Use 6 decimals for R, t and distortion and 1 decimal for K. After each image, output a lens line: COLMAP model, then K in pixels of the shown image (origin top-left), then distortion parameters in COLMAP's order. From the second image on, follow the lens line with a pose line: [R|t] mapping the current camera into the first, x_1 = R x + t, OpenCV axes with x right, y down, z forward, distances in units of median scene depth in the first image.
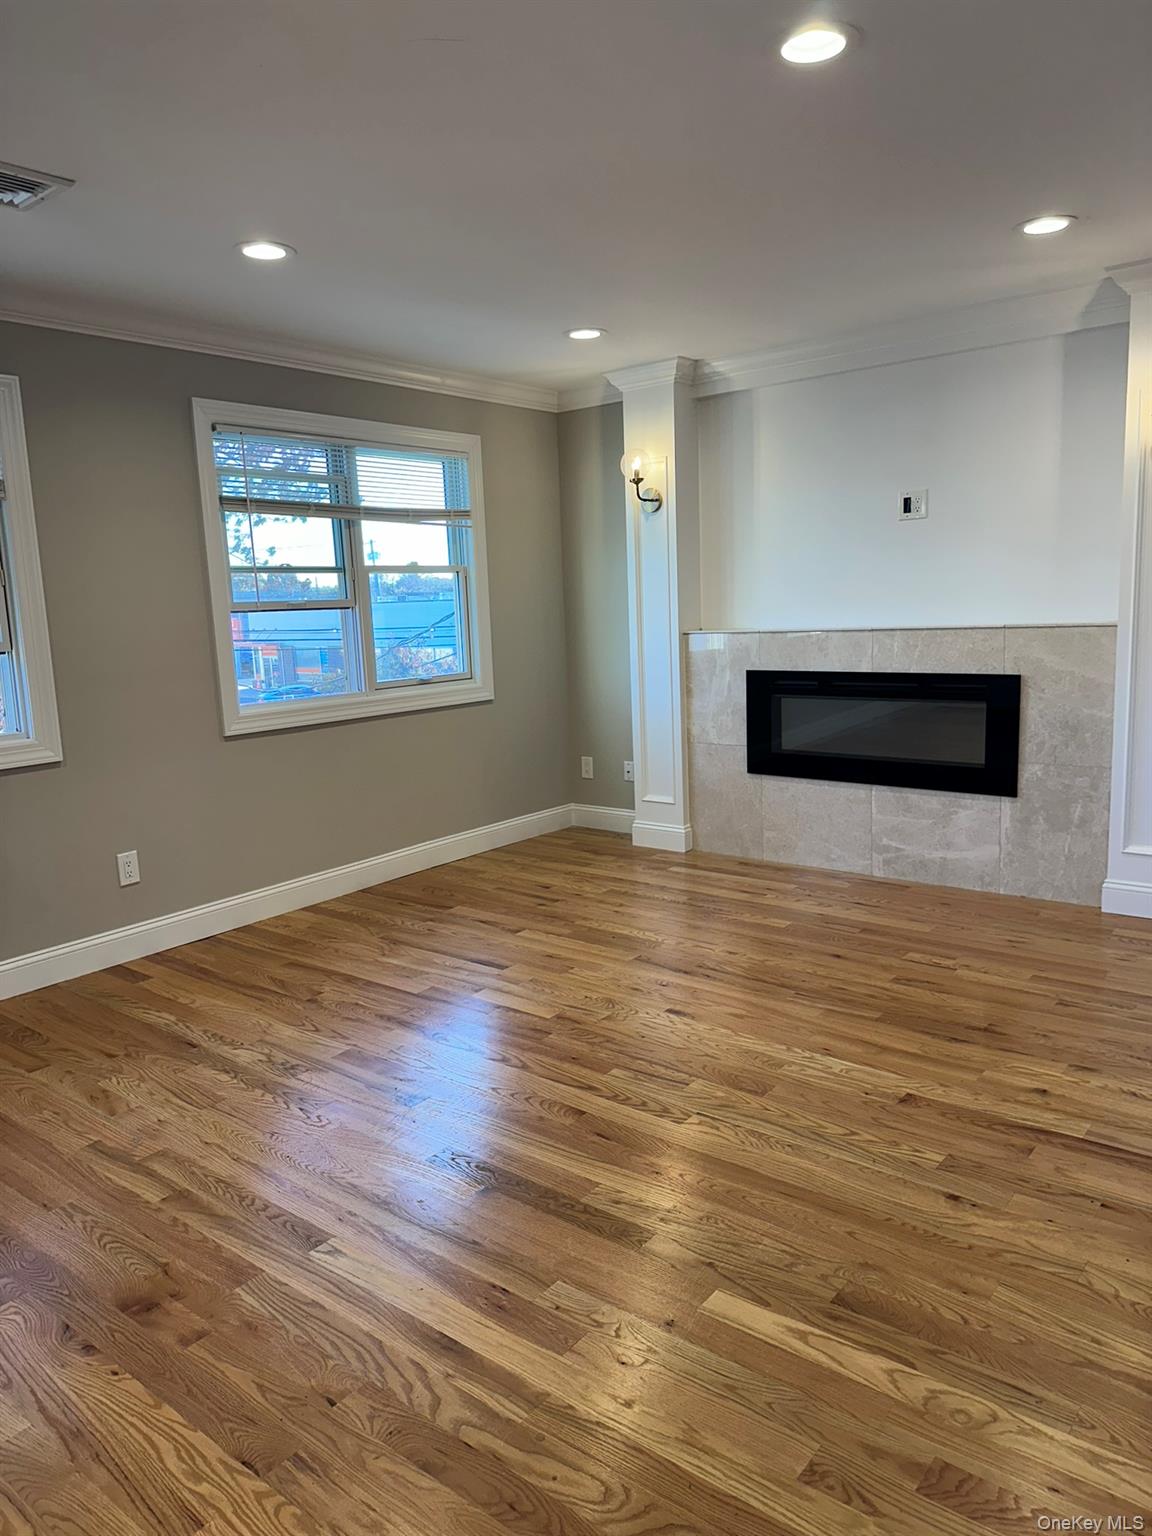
lens RADIAL K [[1079.0, 0, 587.9], [0, 1079.0, 757.9], [0, 0, 1]] dist [0.078483, -0.043864]
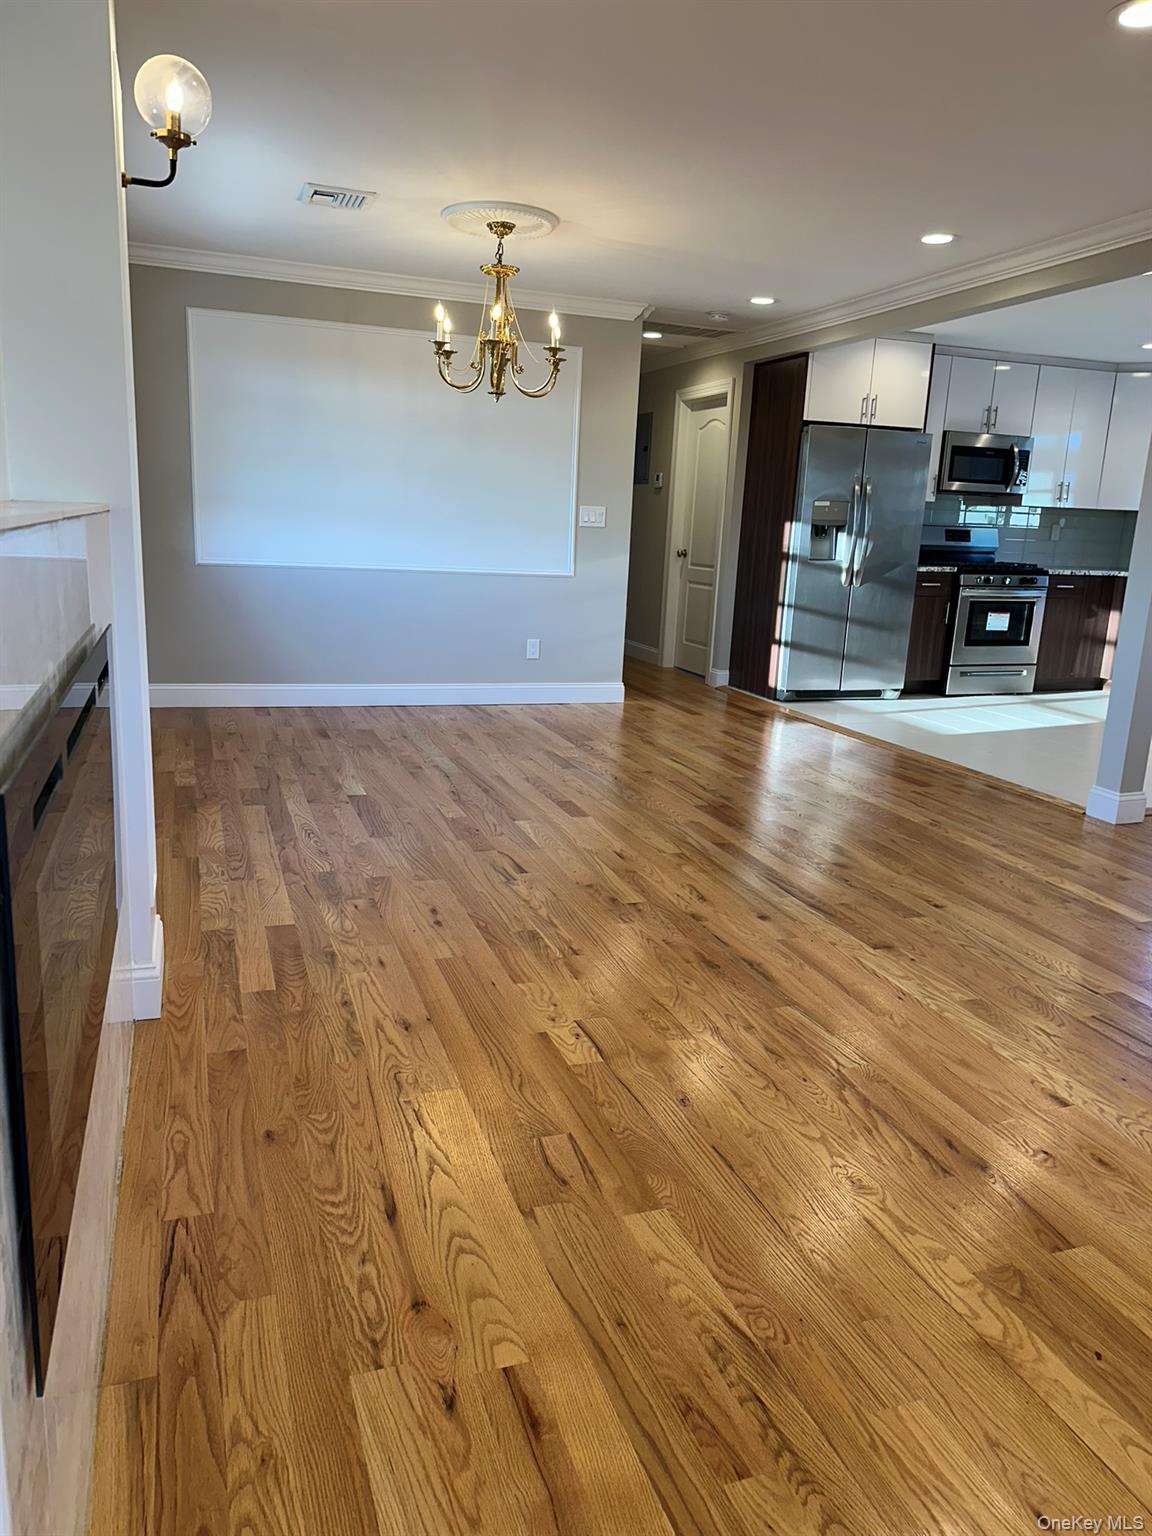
lens RADIAL K [[1079.0, 0, 573.0], [0, 1079.0, 767.7], [0, 0, 1]] dist [0.078483, -0.043864]
pose [[-0.842740, -0.118208, 0.525182, 0.000338], [0.073450, 0.941220, 0.329711, -0.145354], [-0.533287, 0.316435, -0.784522, 1.189033]]
